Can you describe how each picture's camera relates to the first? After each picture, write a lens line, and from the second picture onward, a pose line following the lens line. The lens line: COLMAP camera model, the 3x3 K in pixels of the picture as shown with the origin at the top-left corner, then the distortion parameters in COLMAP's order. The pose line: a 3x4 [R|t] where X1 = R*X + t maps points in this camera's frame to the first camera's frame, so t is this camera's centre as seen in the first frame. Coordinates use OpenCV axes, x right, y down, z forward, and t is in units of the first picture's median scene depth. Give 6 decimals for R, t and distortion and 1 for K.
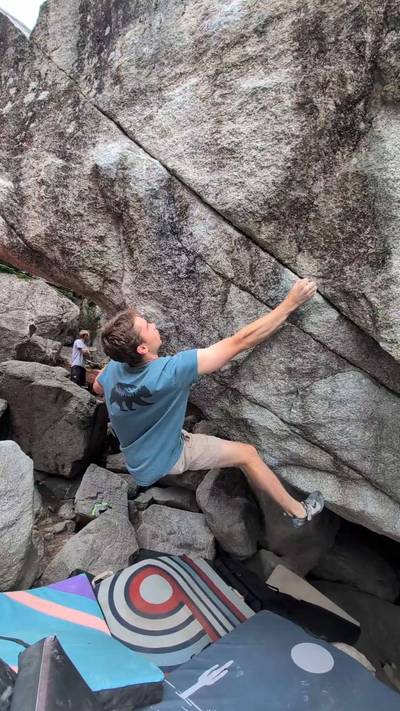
lens RADIAL K [[320.1, 0, 204.2], [0, 320.1, 368.0], [0, 0, 1]] dist [0.000109, 0.000318]
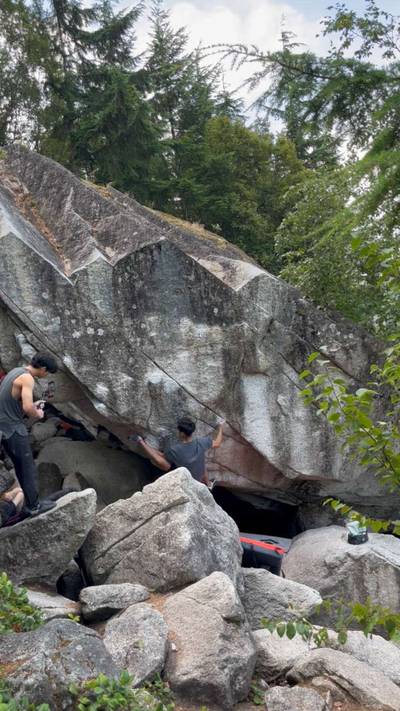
lens RADIAL K [[613.3, 0, 223.6], [0, 613.3, 360.0], [0, 0, 1]] dist [0.103629, -0.000482]
pose [[0.724079, -0.167900, 0.668969, -3.085012], [0.014514, 0.973412, 0.228600, -1.889595], [-0.689564, -0.155815, 0.707264, -2.719354]]
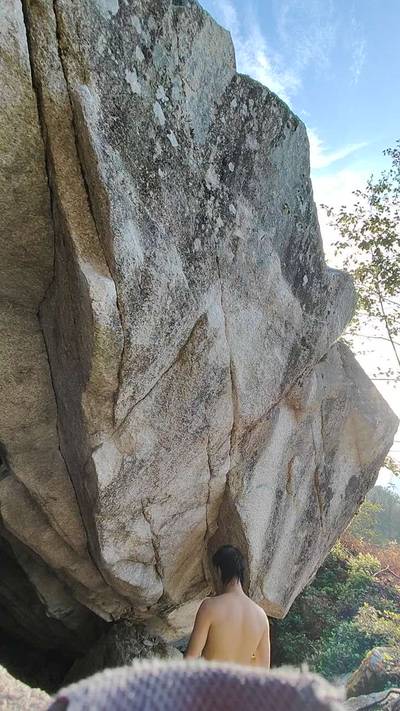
lens RADIAL K [[369.8, 0, 205.4], [0, 369.8, 355.8], [0, 0, 1]] dist [0.005803, 0.000212]
pose [[0.230813, 0.308430, 0.922820, -1.418981], [-0.395265, 0.896367, -0.200726, -0.283611], [-0.889095, -0.318428, 0.328805, 0.575389]]
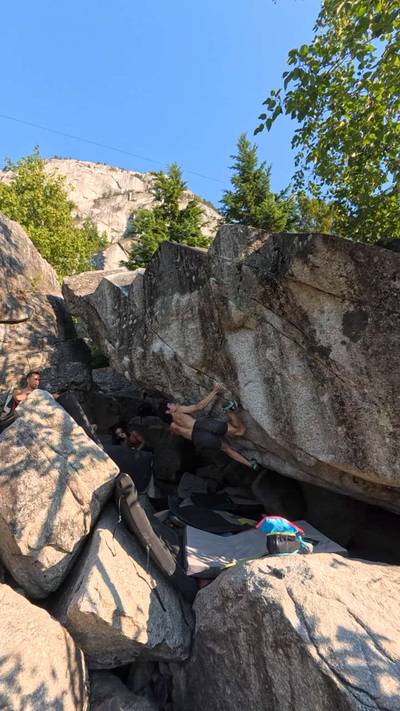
lens RADIAL K [[310.8, 0, 198.4], [0, 310.8, 357.4], [0, 0, 1]] dist [-0.024309, 0.000526]
pose [[0.930049, -0.195382, -0.311183, 0.941386], [0.153794, 0.976148, -0.153240, -0.078767], [0.333701, 0.094662, 0.937914, -1.564978]]
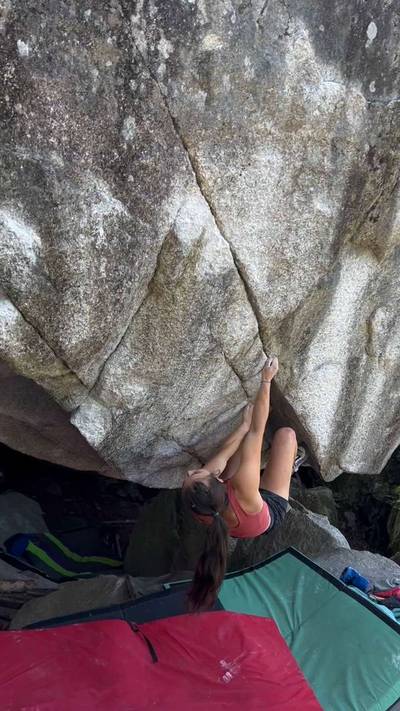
lens RADIAL K [[606.7, 0, 202.6], [0, 606.7, 353.0], [0, 0, 1]] dist [0.091877, -0.164846]
pose [[0.375481, -0.259478, 0.889767, -1.498149], [-0.235642, 0.901738, 0.362410, -0.891751], [-0.896374, -0.345744, 0.277442, 0.527121]]
